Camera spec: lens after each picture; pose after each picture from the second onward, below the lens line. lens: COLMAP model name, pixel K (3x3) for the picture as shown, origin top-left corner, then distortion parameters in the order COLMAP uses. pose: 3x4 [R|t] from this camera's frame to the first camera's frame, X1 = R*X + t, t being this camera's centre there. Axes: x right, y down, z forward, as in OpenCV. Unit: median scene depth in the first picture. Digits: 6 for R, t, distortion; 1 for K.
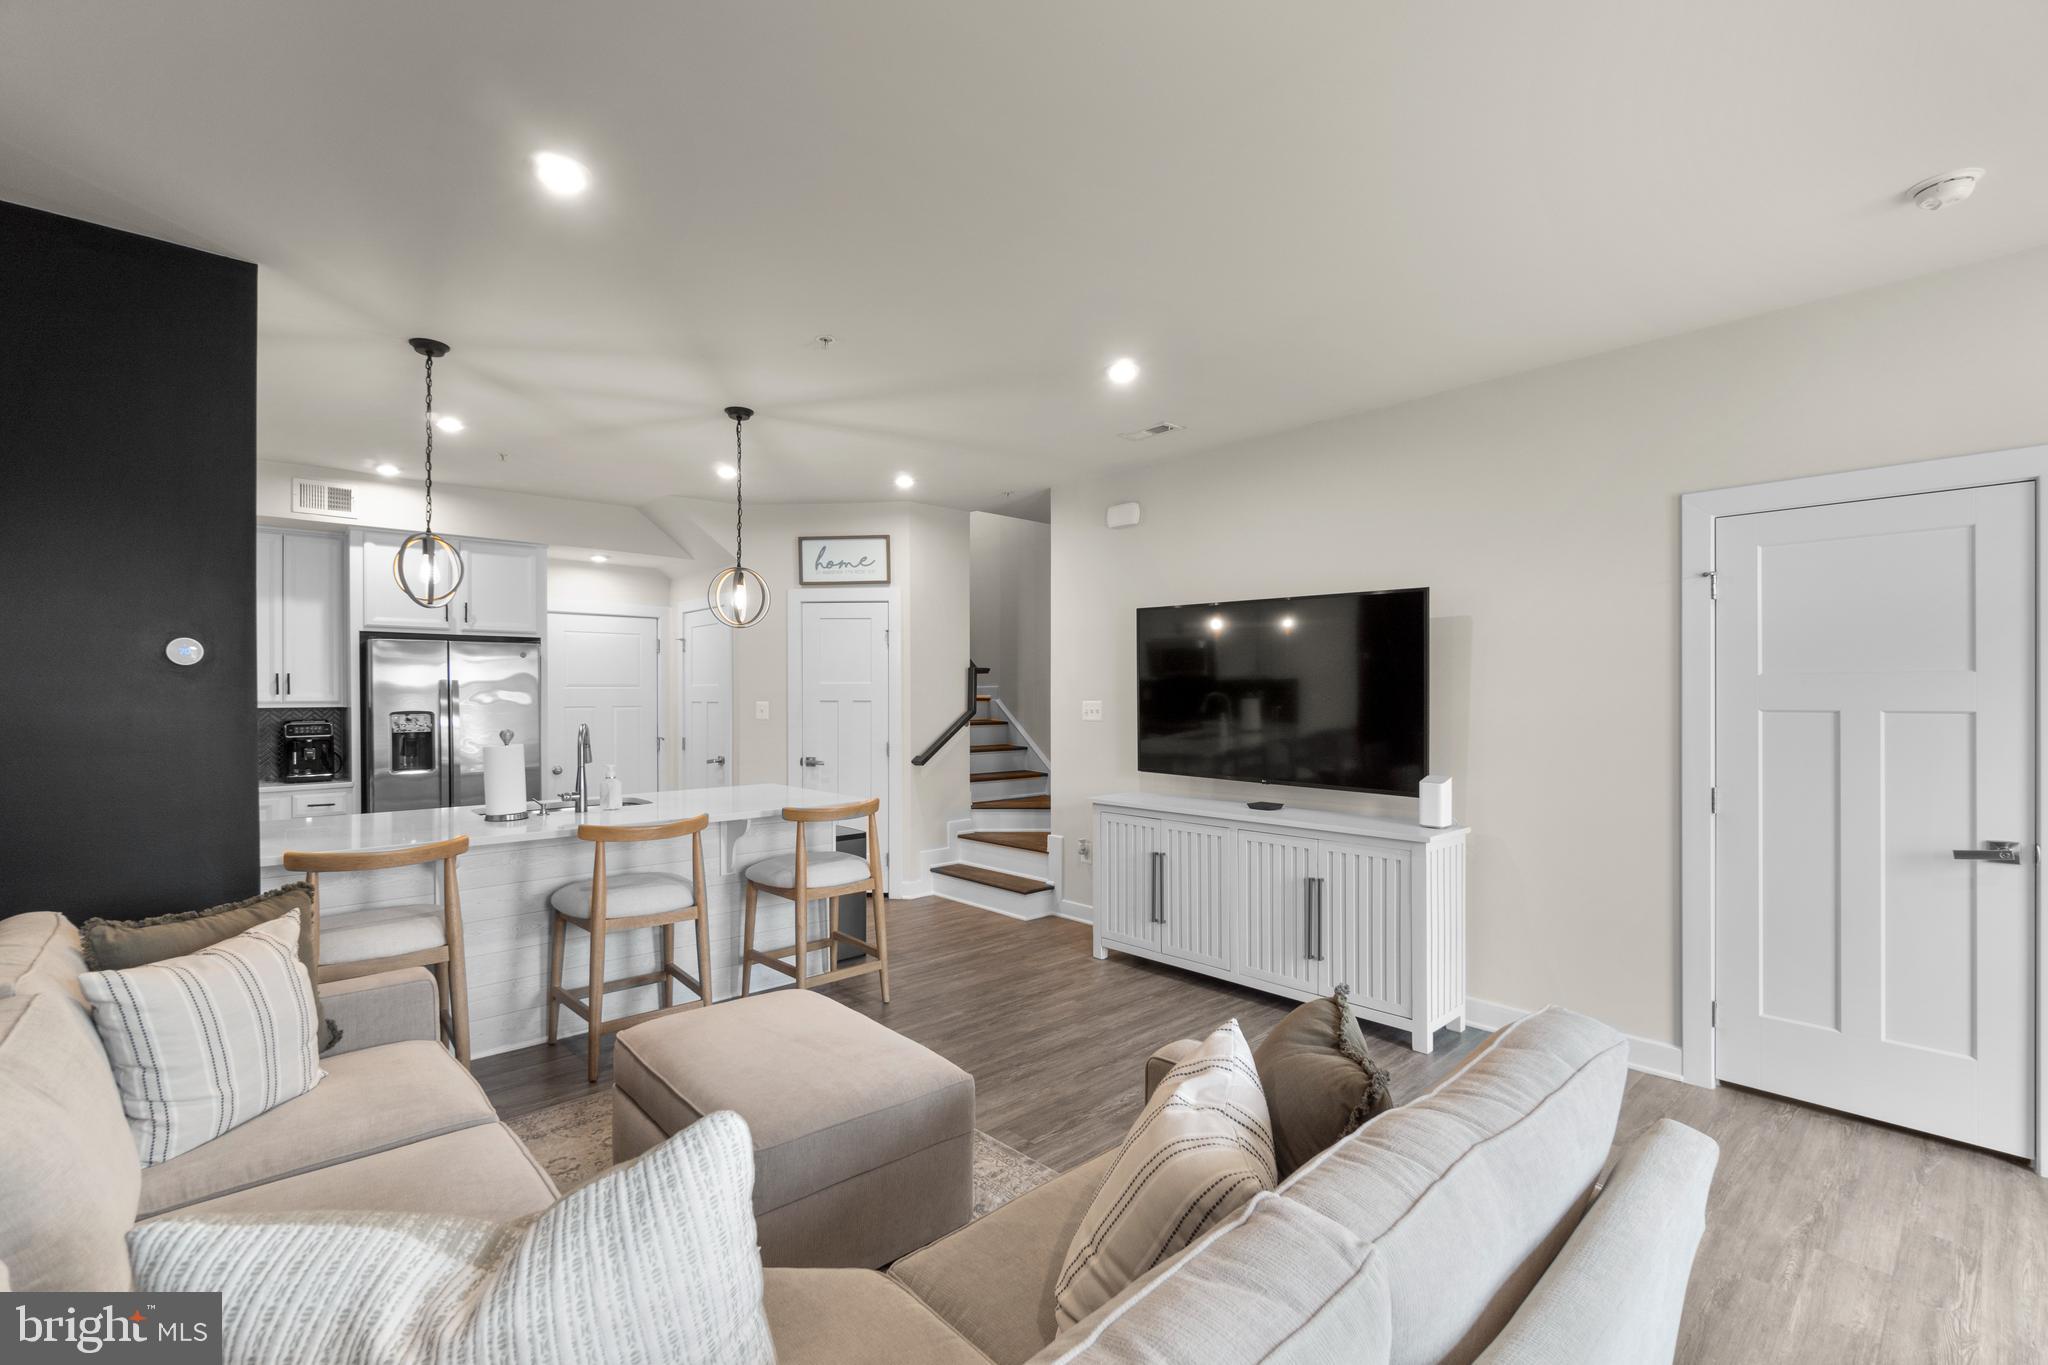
lens RADIAL K [[885.1, 0, 1023.4], [0, 885.1, 694.1], [0, 0, 1]] dist [-0.002590, 0.000226]
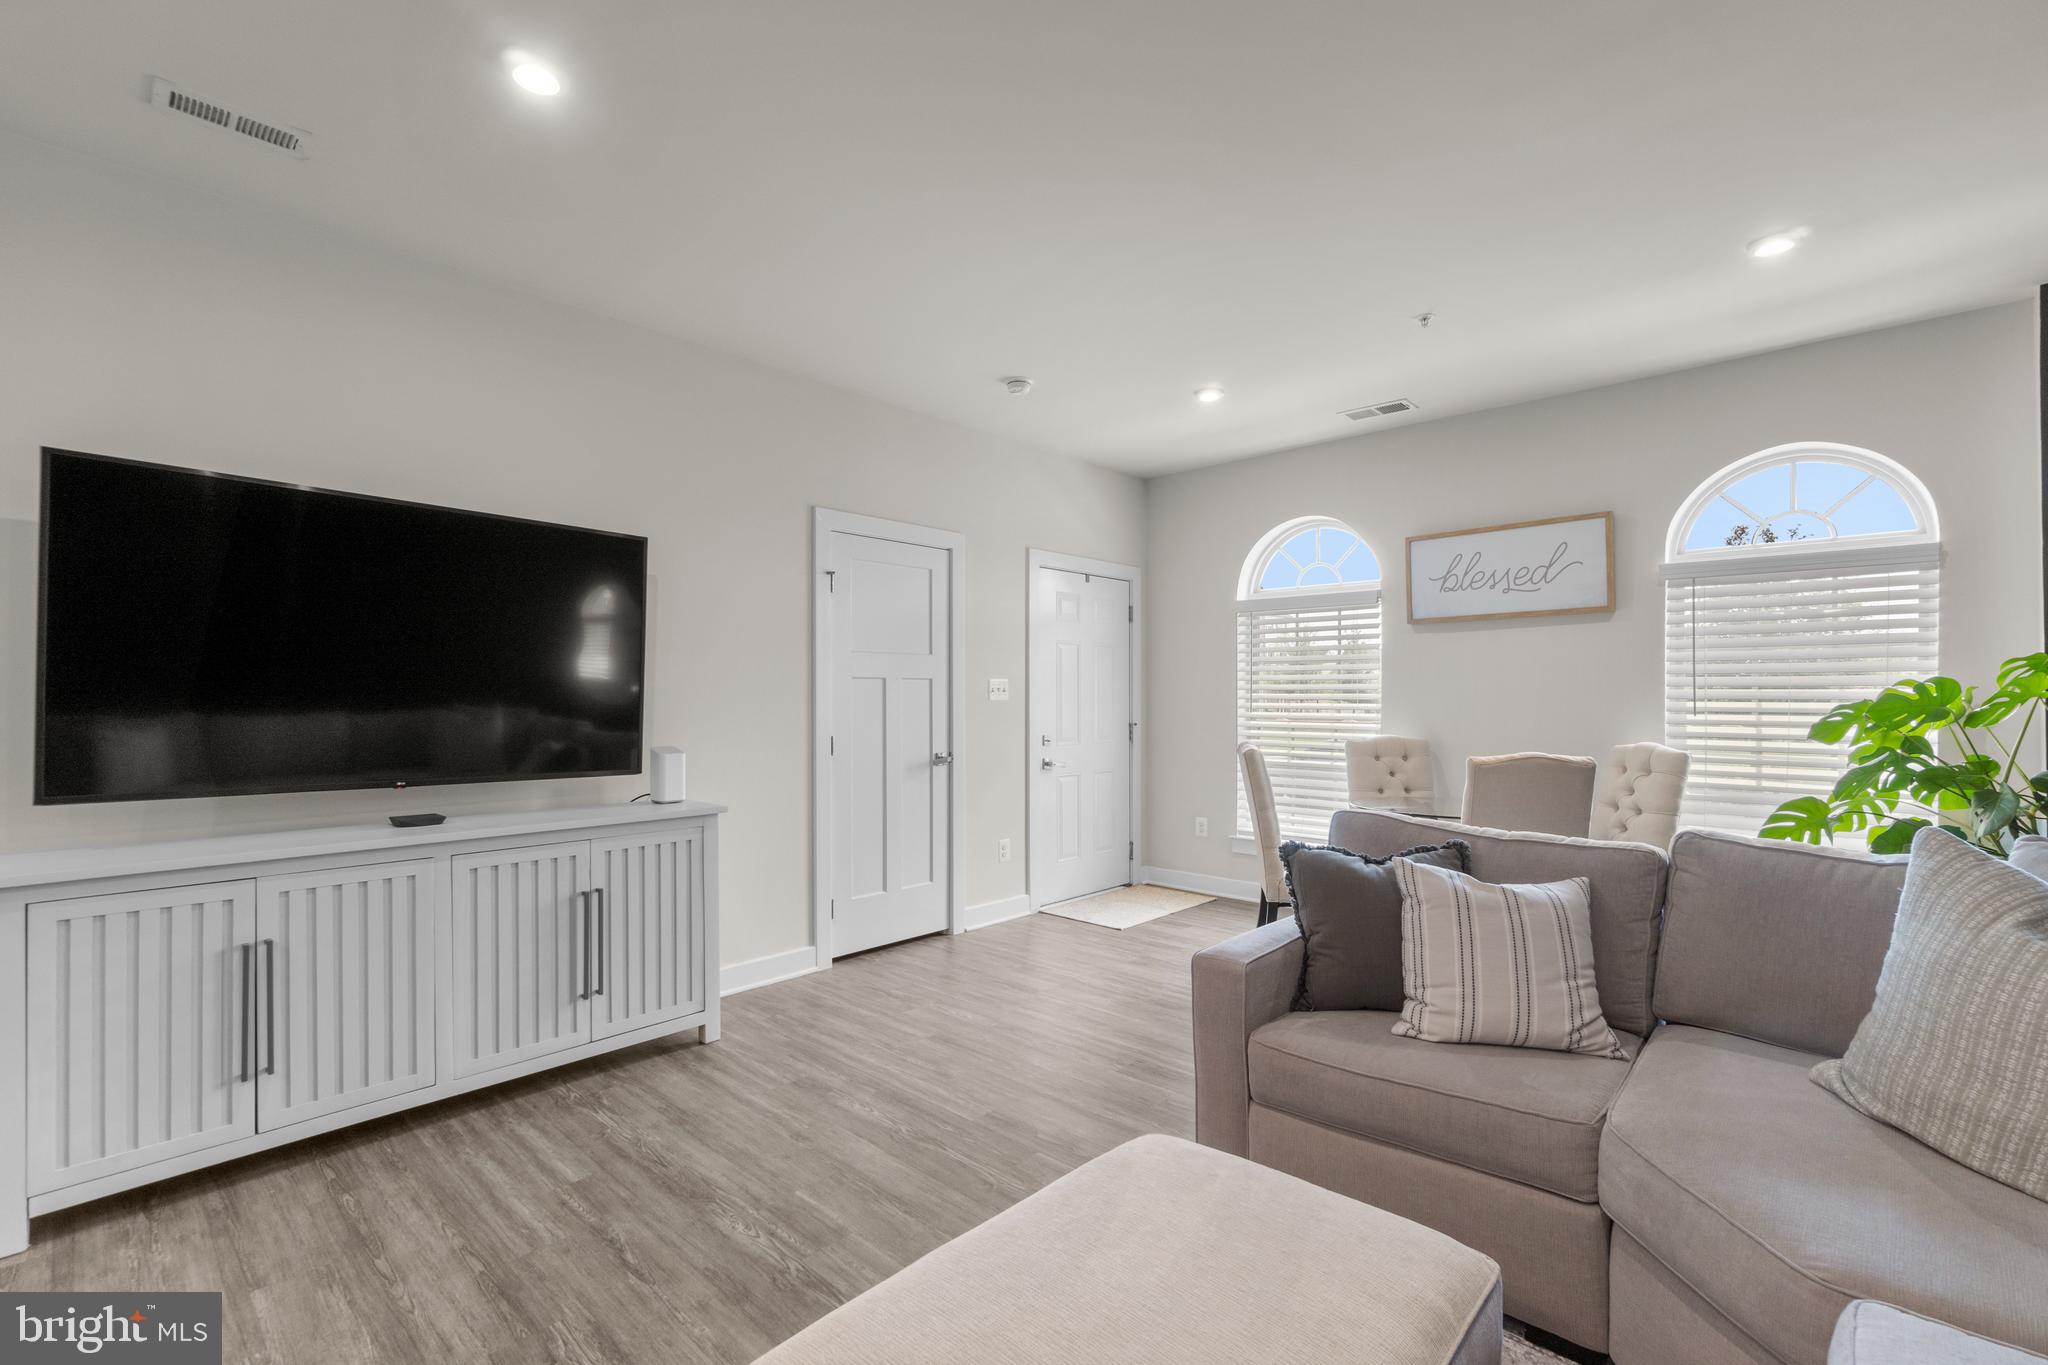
lens RADIAL K [[885.1, 0, 1018.2], [0, 885.1, 695.7], [0, 0, 1]] dist [-0.002590, 0.000226]
pose [[-0.073390, 0.005617, 0.997287, -0.333752], [0.002755, 0.999981, -0.005430, 0.032316], [-0.997300, 0.002349, -0.073404, 0.496717]]
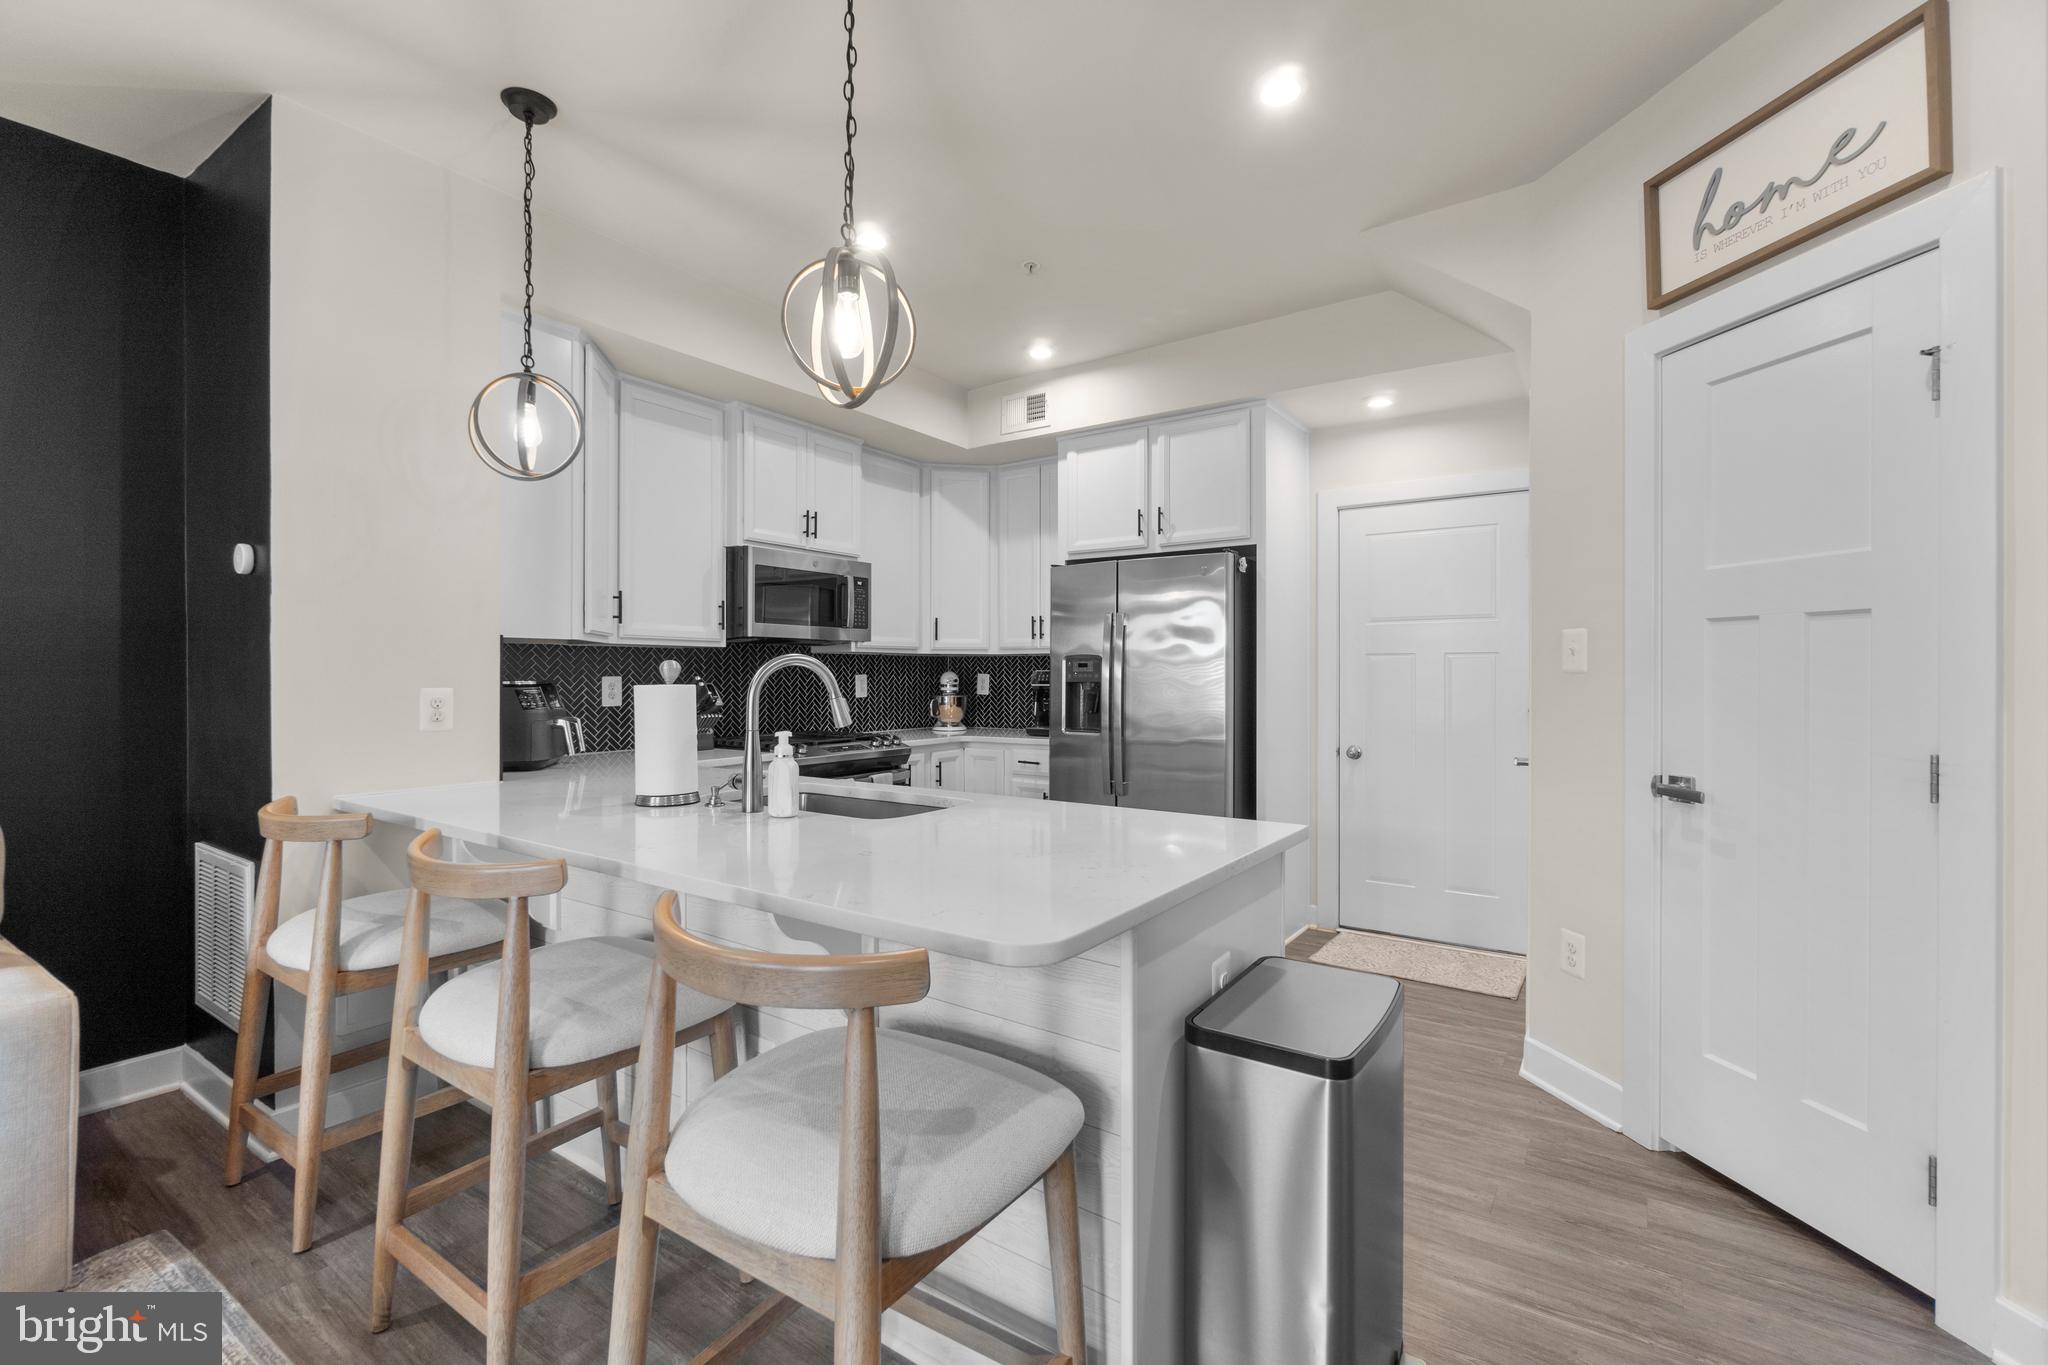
lens RADIAL K [[885.1, 0, 1014.3], [0, 885.1, 675.3], [0, 0, 1]] dist [-0.002590, 0.000226]
pose [[0.222595, 0.006374, -0.974890, 0.059968], [0.001090, 0.999976, 0.006787, 0.032046], [0.974910, -0.002574, 0.222583, 0.772319]]
